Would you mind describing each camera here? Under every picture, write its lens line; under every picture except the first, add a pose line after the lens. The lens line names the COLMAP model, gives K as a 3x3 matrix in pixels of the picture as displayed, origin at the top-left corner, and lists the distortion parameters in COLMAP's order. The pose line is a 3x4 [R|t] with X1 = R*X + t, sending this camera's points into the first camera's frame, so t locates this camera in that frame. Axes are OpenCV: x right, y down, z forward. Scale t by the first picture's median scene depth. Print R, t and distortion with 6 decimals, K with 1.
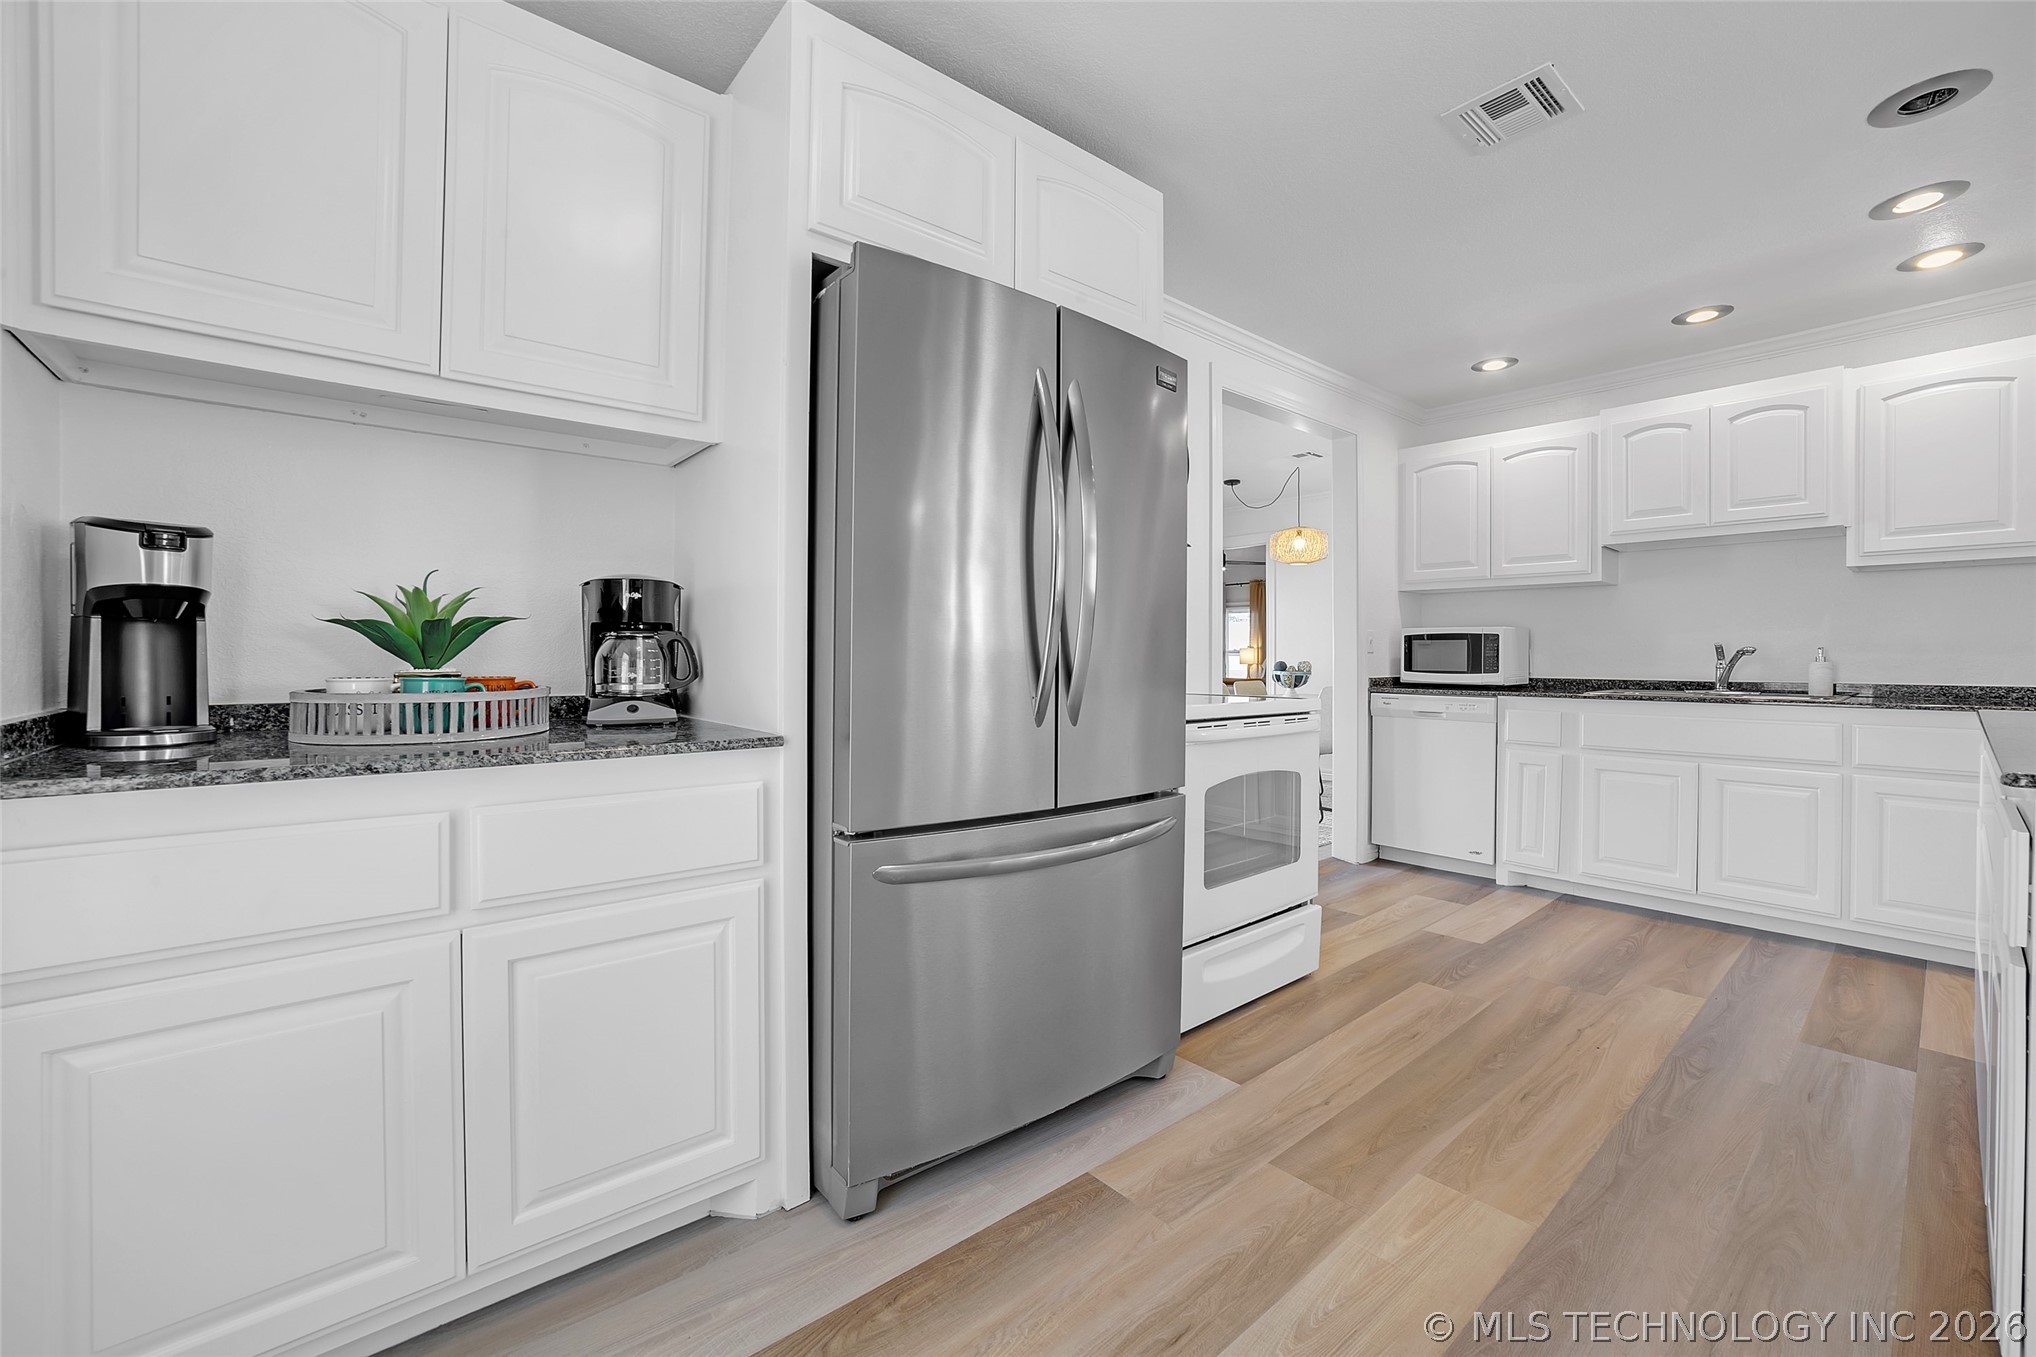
lens RADIAL K [[818.9, 0, 1018.0], [0, 818.9, 678.5], [0, 0, 1]] dist [-0.043415, 0.012322]
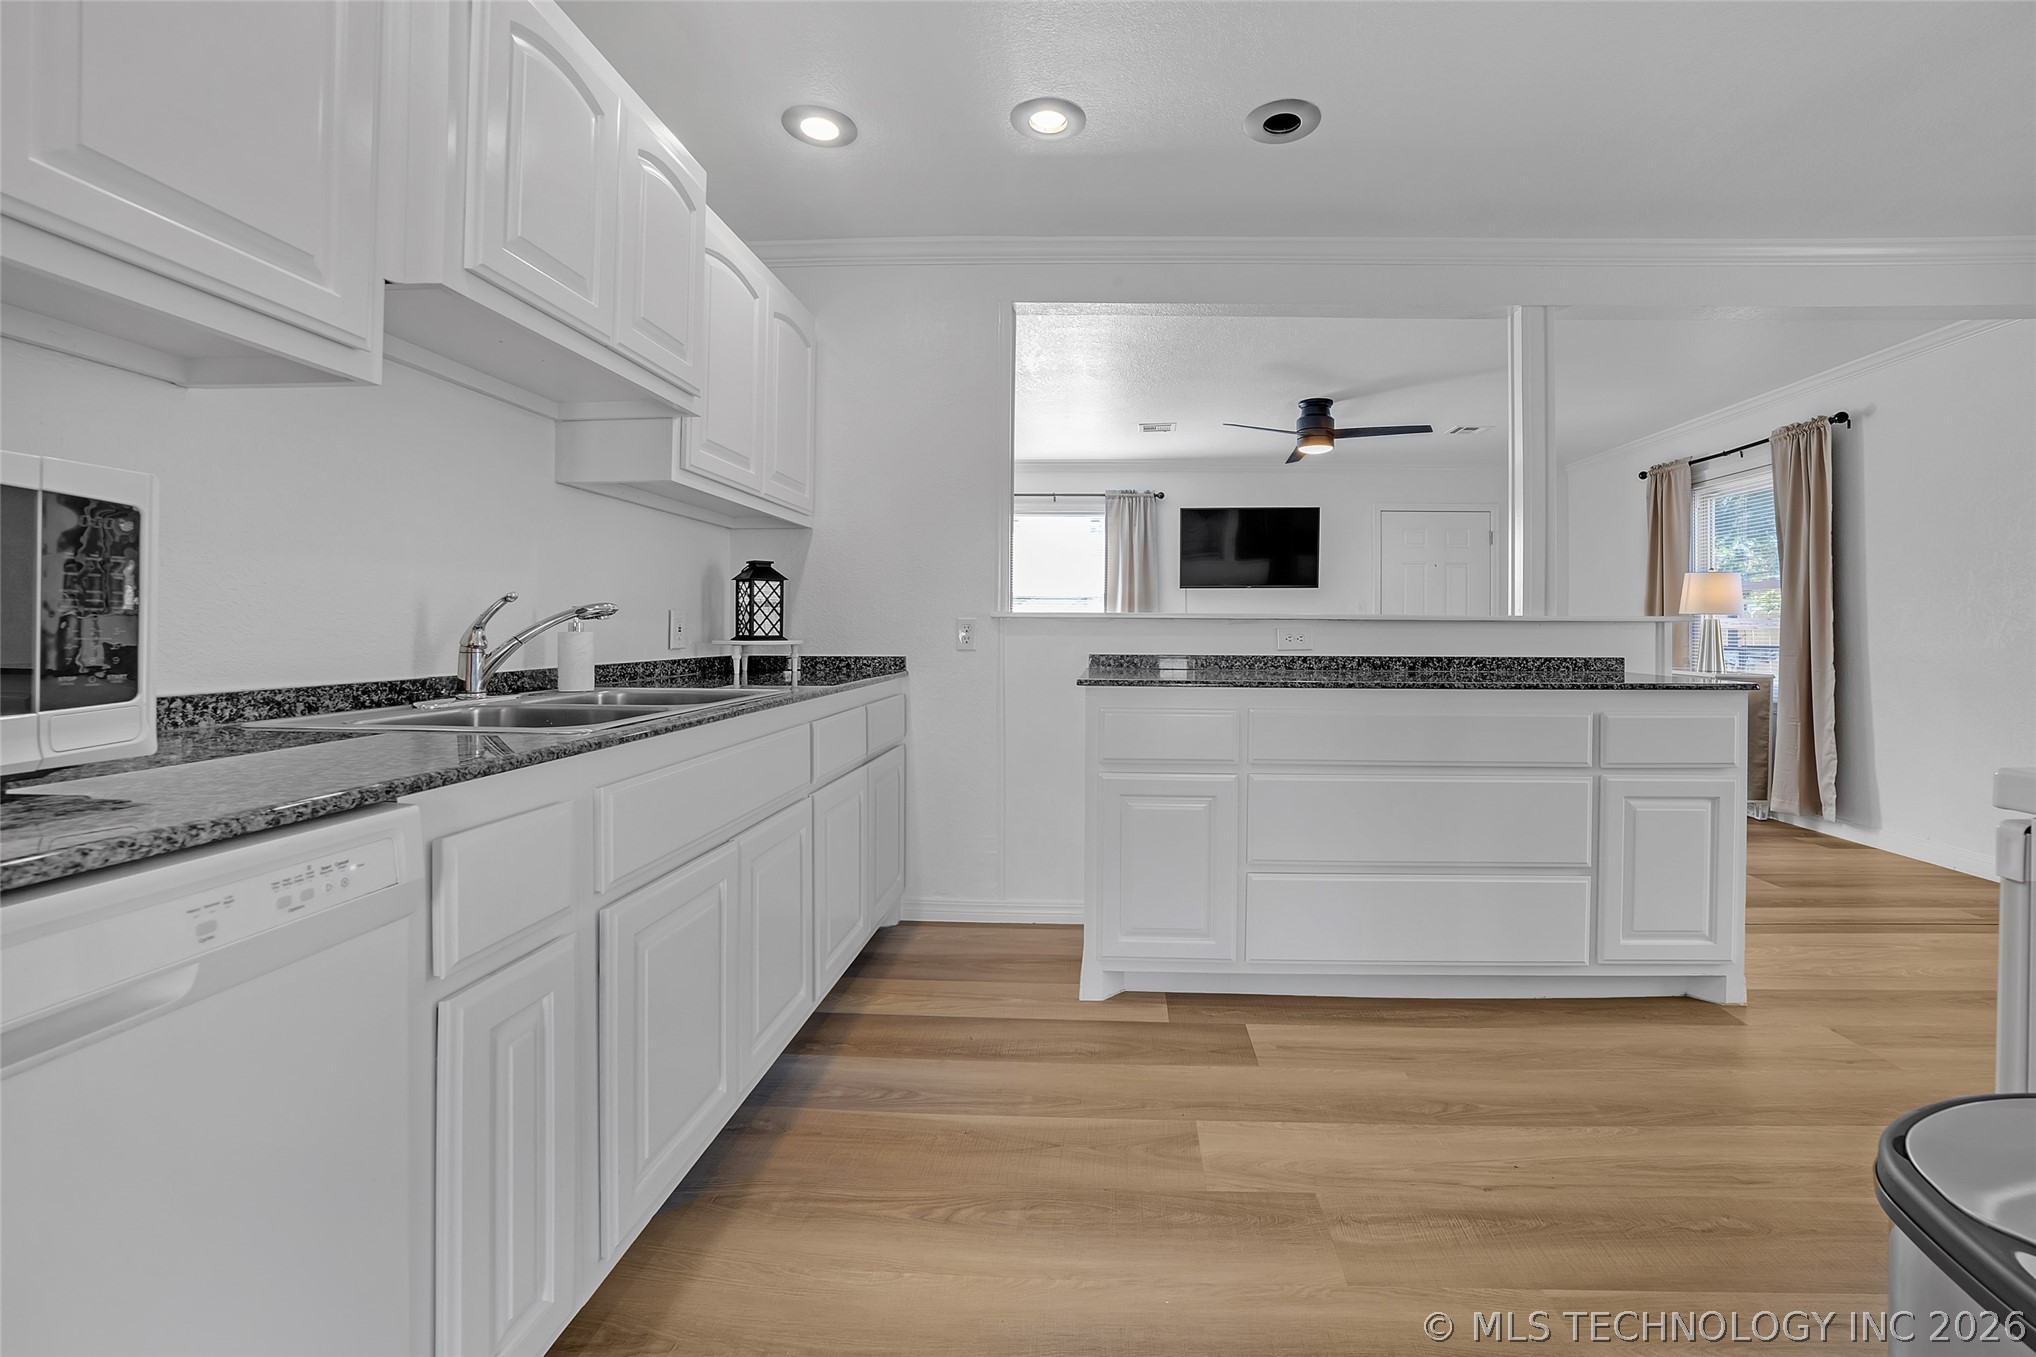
lens RADIAL K [[818.9, 0, 1018.0], [0, 818.9, 678.5], [0, 0, 1]] dist [-0.043415, 0.012322]
pose [[-0.727159, -0.041597, 0.685208, 0.522309], [0.001798, 0.998044, 0.062496, -0.042944], [-0.686467, 0.046677, -0.725662, 1.689660]]
